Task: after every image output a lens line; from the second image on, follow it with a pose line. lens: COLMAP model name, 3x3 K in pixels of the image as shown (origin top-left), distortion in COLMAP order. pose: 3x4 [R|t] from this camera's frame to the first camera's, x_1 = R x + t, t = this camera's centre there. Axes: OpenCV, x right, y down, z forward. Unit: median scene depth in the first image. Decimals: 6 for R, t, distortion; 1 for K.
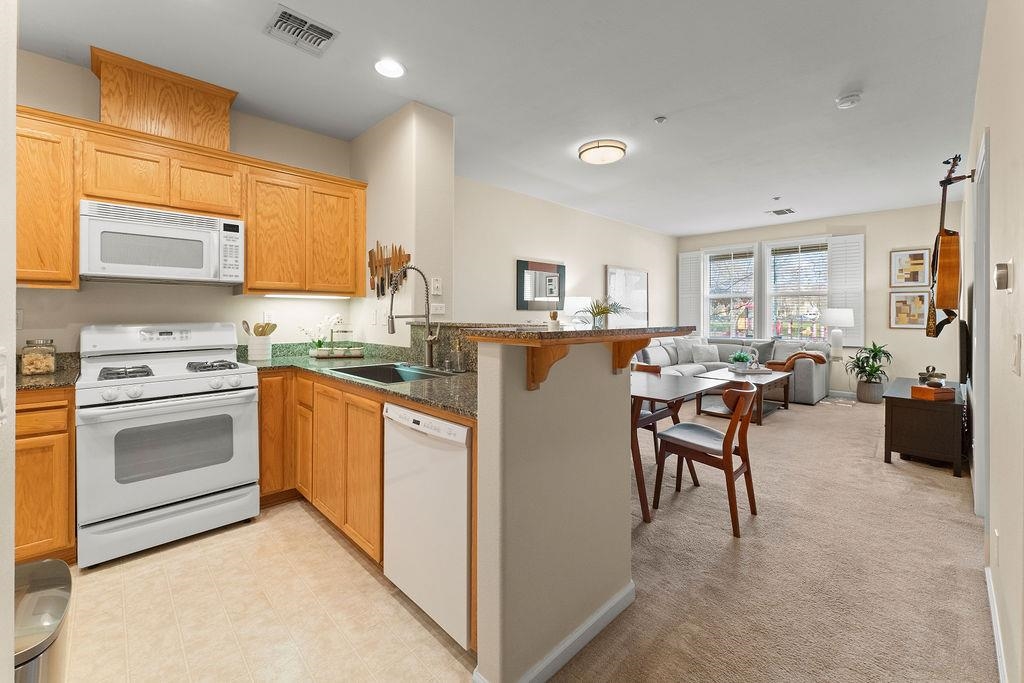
lens RADIAL K [[424.4, 0, 514.9], [0, 424.4, 314.0], [0, 0, 1]] dist [0.000915, 0.000034]
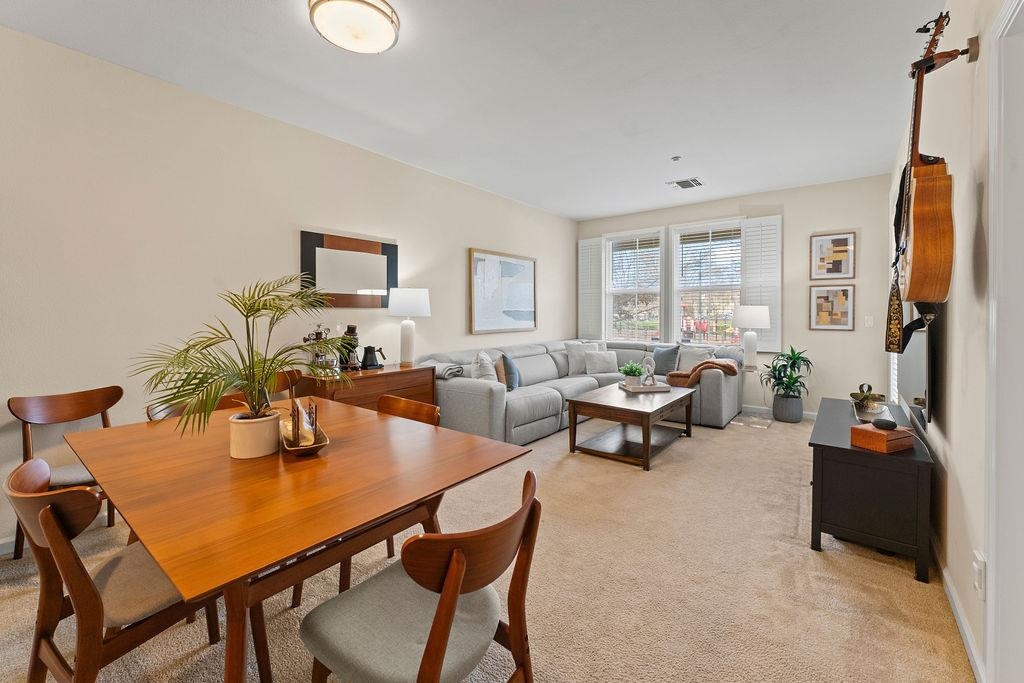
lens RADIAL K [[420.1, 0, 517.0], [0, 420.1, 317.8], [0, 0, 1]] dist [0.001079, 0.000382]
pose [[0.991771, -0.004051, 0.127961, 0.406256], [0.002848, 0.999950, 0.009583, 0.001971], [-0.127993, -0.009140, 0.991733, 0.497774]]
